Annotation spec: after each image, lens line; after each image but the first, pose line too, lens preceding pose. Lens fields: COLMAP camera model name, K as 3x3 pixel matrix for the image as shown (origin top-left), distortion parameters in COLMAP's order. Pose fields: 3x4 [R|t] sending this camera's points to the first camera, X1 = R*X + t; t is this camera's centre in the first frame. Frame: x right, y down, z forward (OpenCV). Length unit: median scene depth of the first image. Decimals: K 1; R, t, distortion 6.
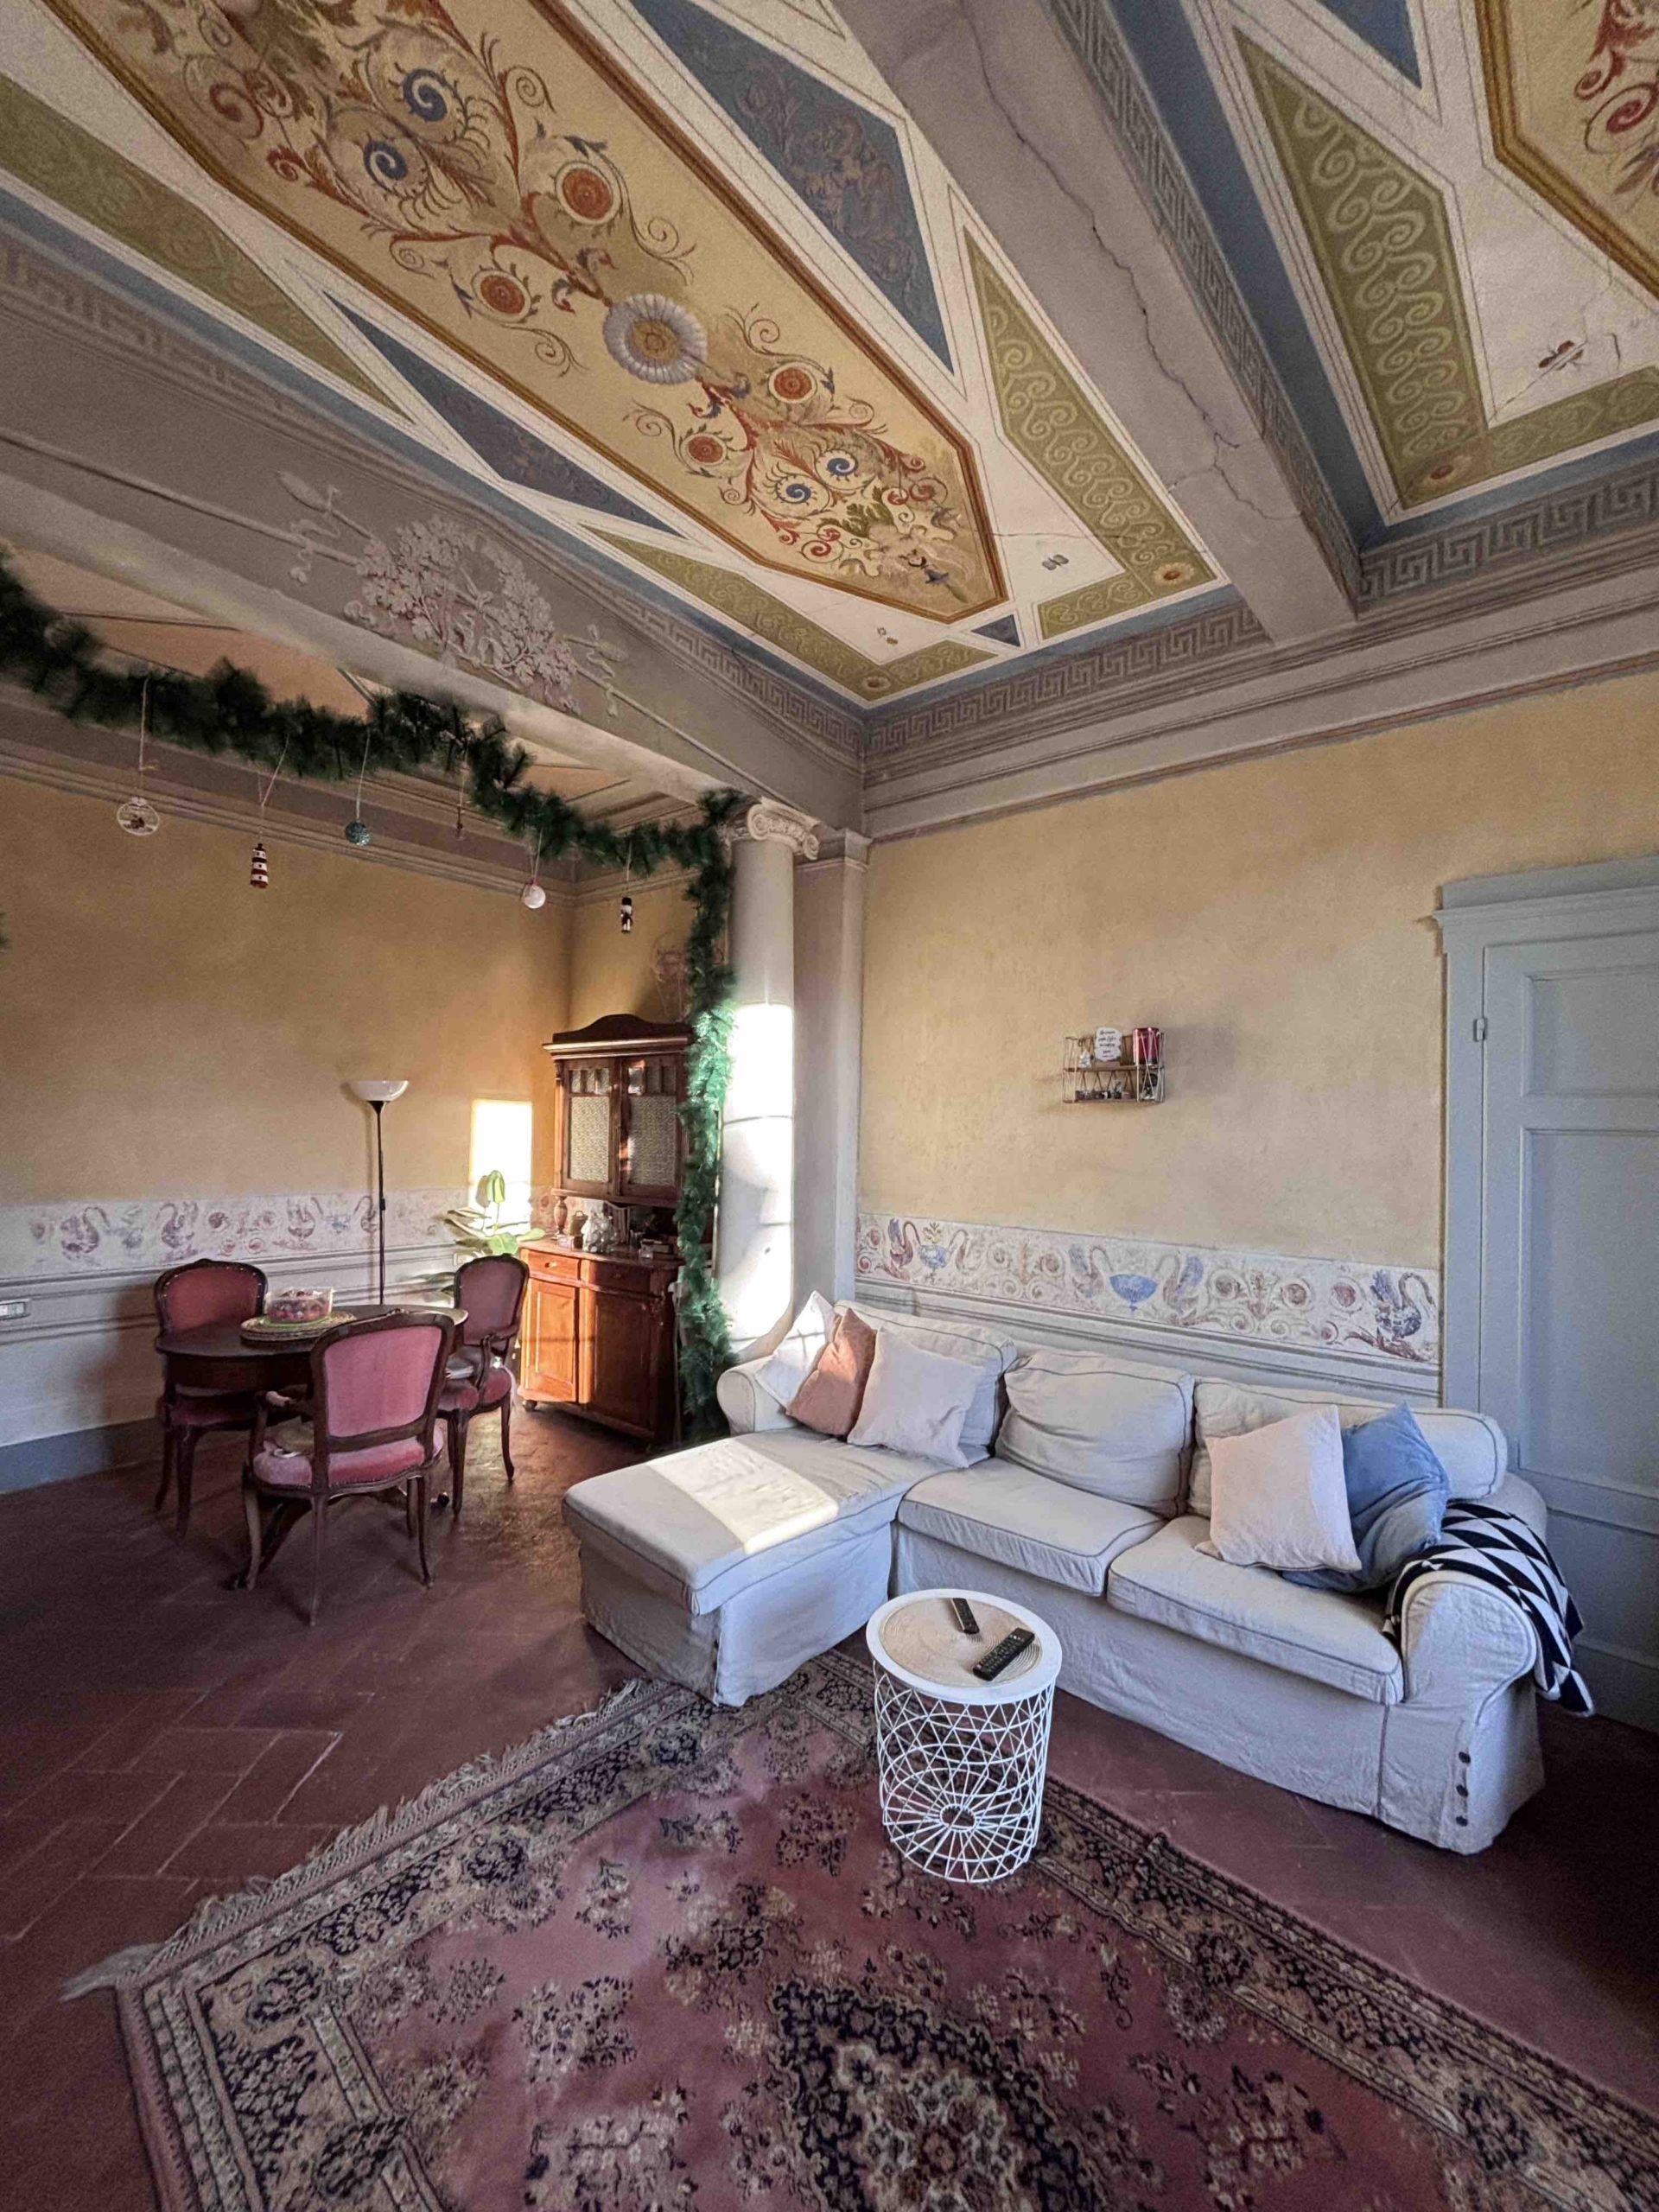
lens RADIAL K [[883.3, 0, 831.6], [0, 883.3, 1109.3], [0, 0, 1]] dist [-0.002798, -0.000897]
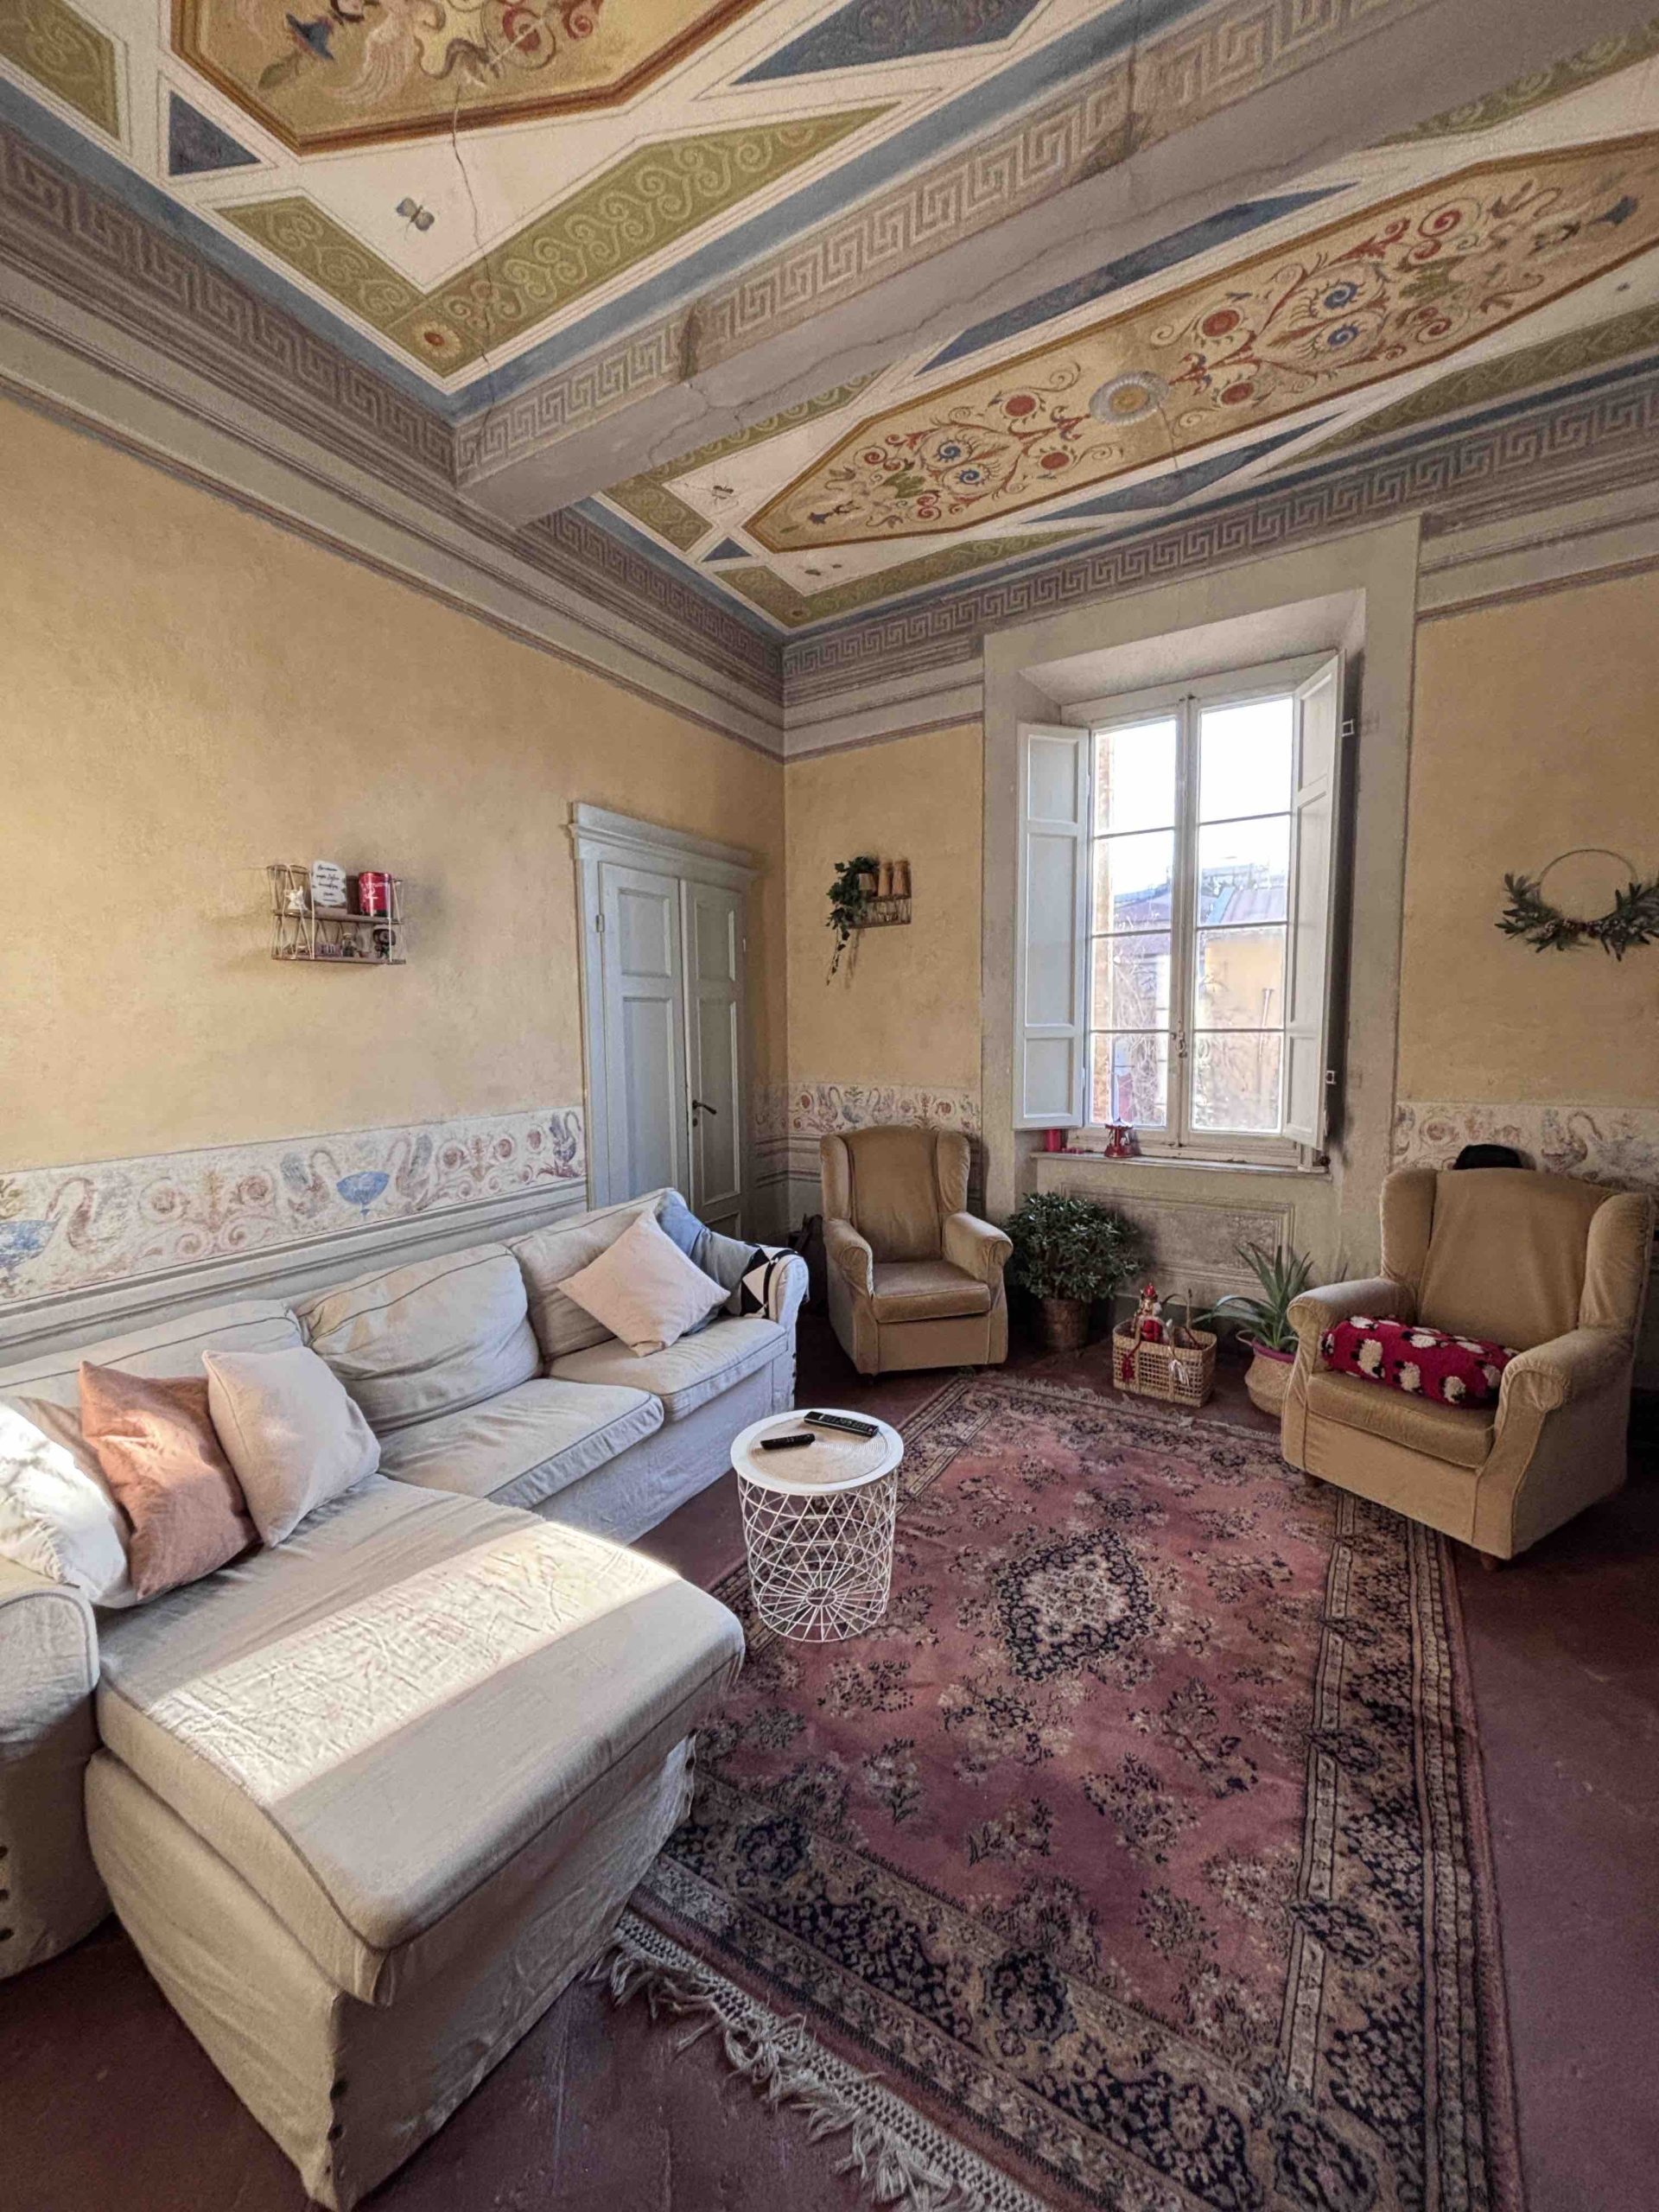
lens RADIAL K [[883.3, 0, 830.4], [0, 883.3, 1110.3], [0, 0, 1]] dist [-0.002798, -0.000897]
pose [[-0.186859, -0.115054, 0.975626, -0.639523], [-0.009521, 0.993284, 0.115312, 0.033856], [-0.982341, 0.012258, -0.186700, 0.845445]]
